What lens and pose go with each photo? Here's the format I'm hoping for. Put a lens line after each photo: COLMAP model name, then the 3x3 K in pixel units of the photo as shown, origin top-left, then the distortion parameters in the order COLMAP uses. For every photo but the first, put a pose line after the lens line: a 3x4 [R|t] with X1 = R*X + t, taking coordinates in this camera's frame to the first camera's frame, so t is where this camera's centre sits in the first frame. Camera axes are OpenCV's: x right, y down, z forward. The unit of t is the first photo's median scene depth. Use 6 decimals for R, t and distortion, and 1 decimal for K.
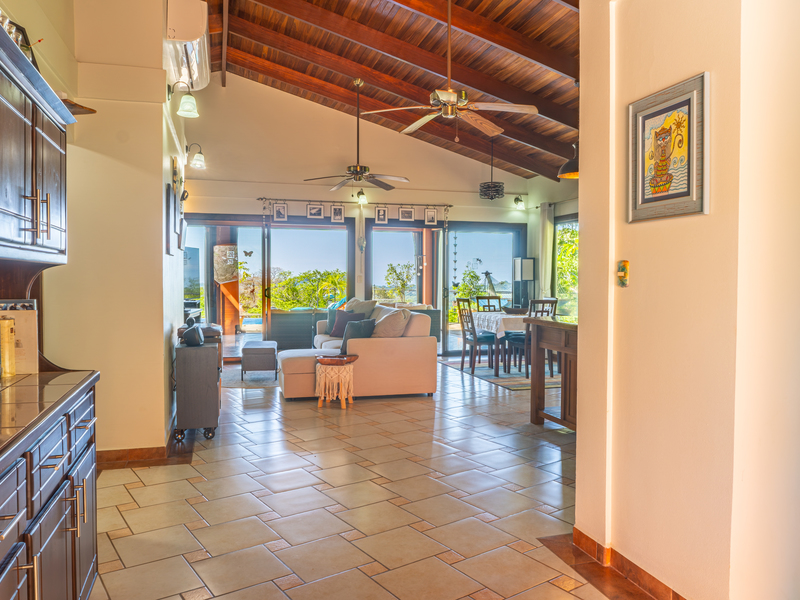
lens RADIAL K [[598.2, 0, 395.6], [0, 598.2, 300.1], [0, 0, 1]] dist [-0.010257, -0.007250]
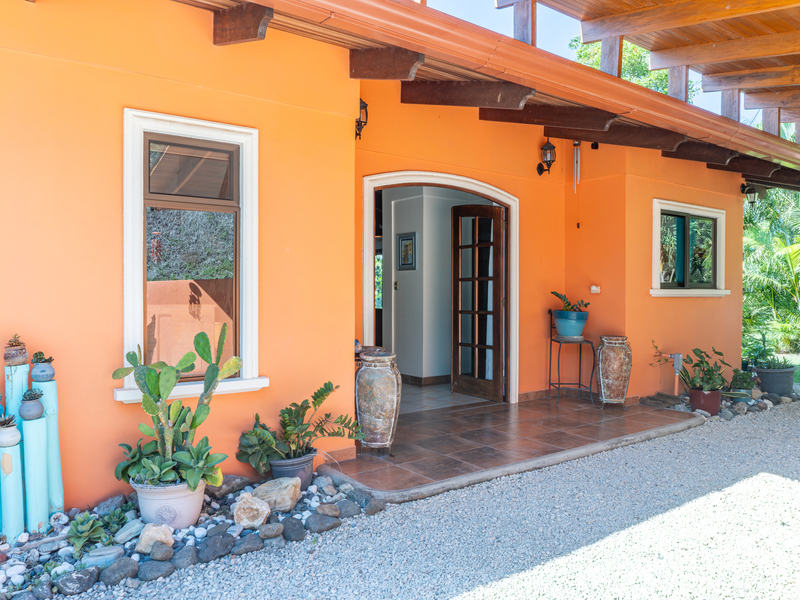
lens RADIAL K [[598.2, 0, 400.3], [0, 598.2, 301.9], [0, 0, 1]] dist [-0.010257, -0.007250]
pose [[0.943056, -0.006640, 0.332567, -0.295532], [0.013676, 0.999729, -0.018821, 0.045410], [-0.332352, 0.022298, 0.942892, -0.896821]]
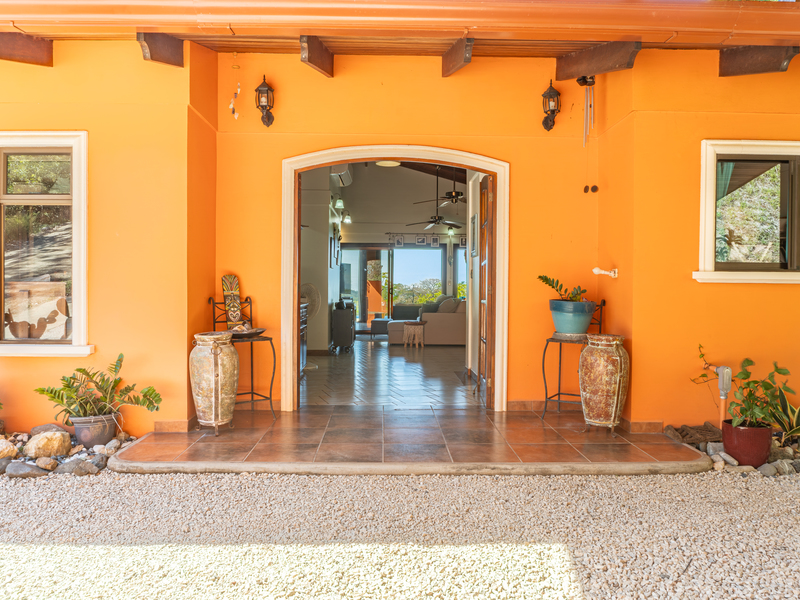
lens RADIAL K [[598.2, 0, 392.2], [0, 598.2, 298.0], [0, 0, 1]] dist [-0.010257, -0.007250]
pose [[0.962429, 0.008910, -0.271387, 0.350039], [-0.015377, 0.999646, -0.021712, 0.064060], [0.271098, 0.025069, 0.962225, -0.848989]]
